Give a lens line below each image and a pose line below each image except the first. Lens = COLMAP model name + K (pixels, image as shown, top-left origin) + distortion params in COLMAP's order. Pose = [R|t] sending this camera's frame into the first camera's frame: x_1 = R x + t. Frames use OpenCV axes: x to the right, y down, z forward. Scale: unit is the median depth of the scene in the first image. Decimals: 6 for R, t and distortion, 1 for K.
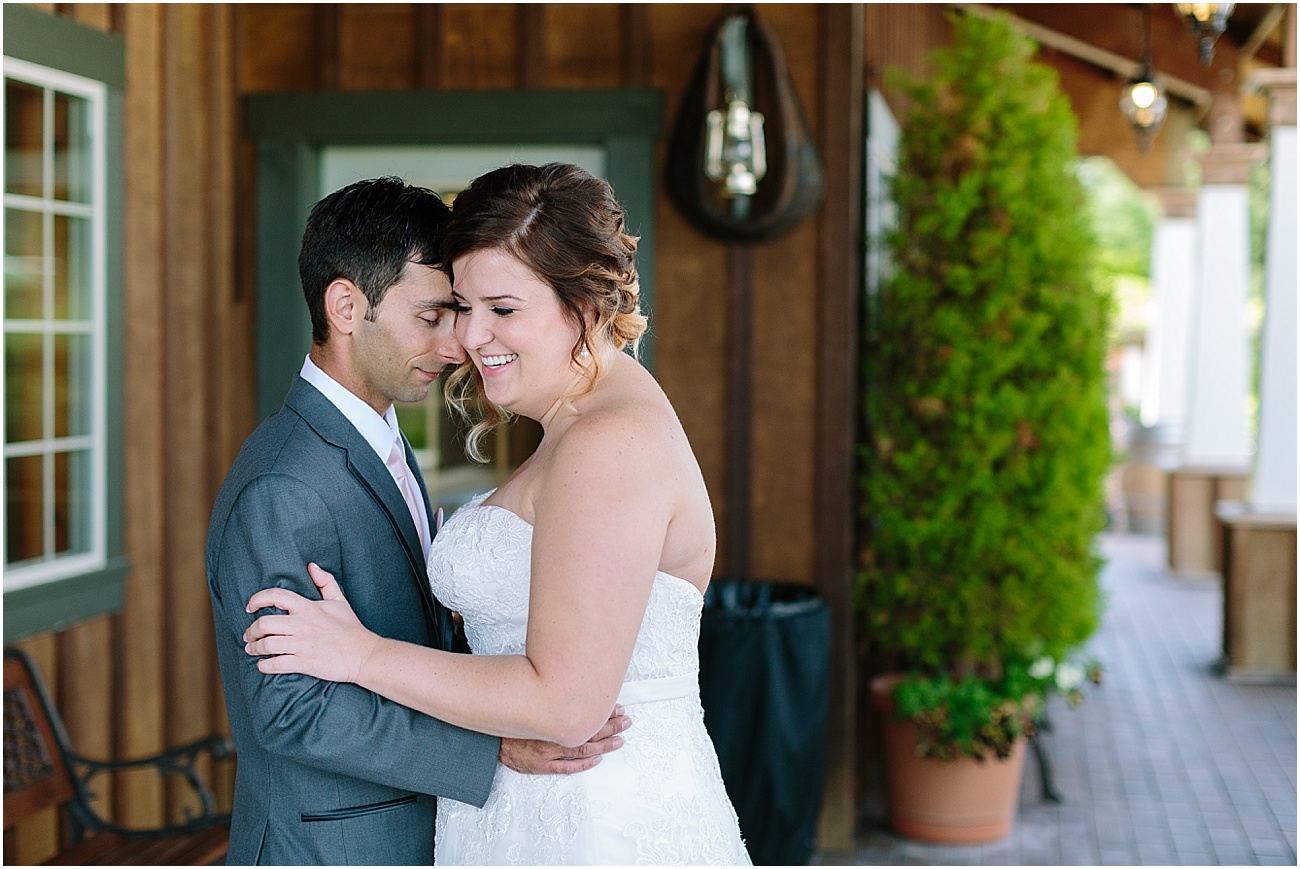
lens RADIAL K [[2100.1, 0, 650.0], [0, 2100.1, 434.5], [0, 0, 1]] dist [0.044575, 0.056519]
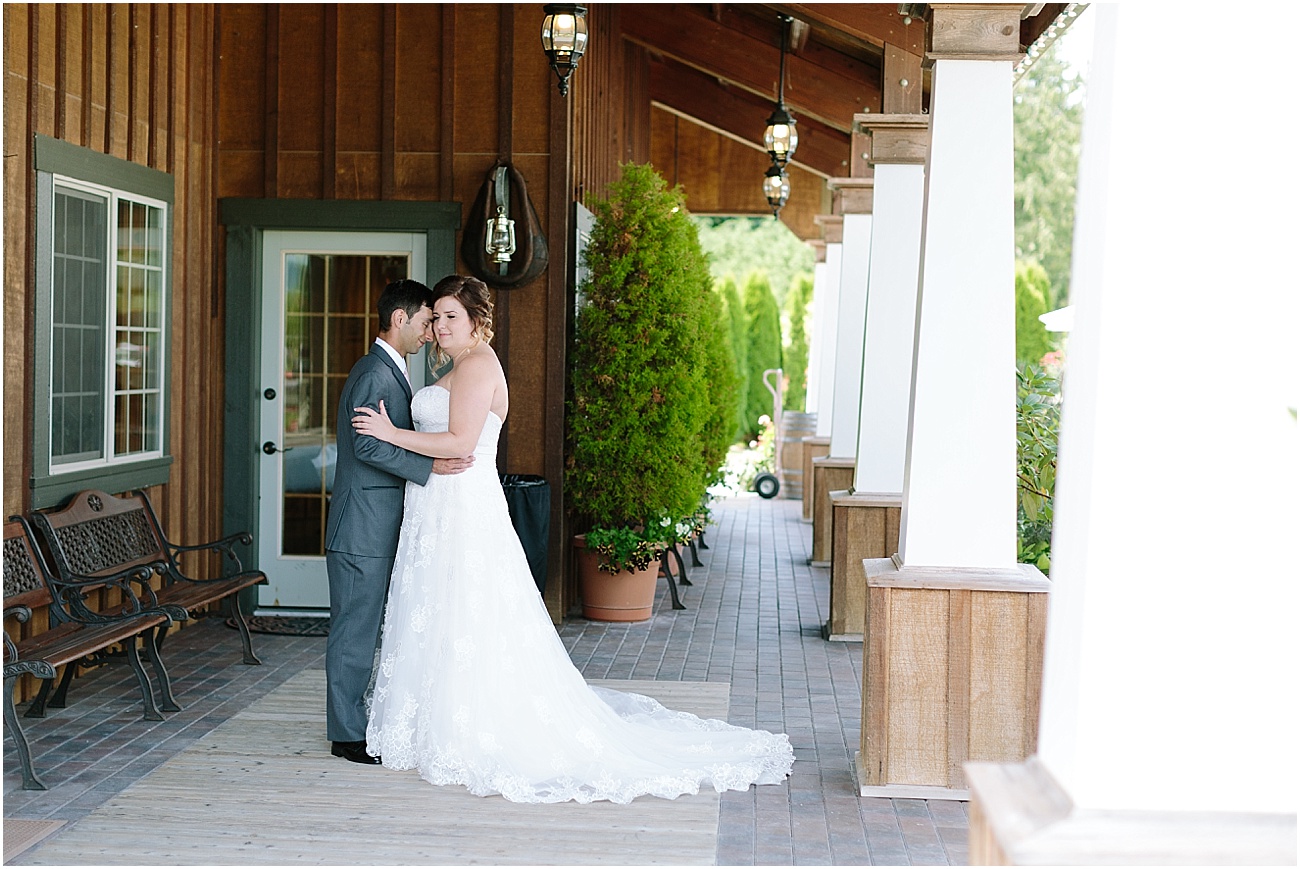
lens RADIAL K [[2100.1, 0, 650.0], [0, 2100.1, 434.5], [0, 0, 1]] dist [0.044575, 0.056519]
pose [[0.991749, 0.005504, 0.128080, -0.063718], [-0.004008, 0.999921, -0.011932, 0.057118], [-0.128136, 0.011320, 0.991692, -0.830392]]
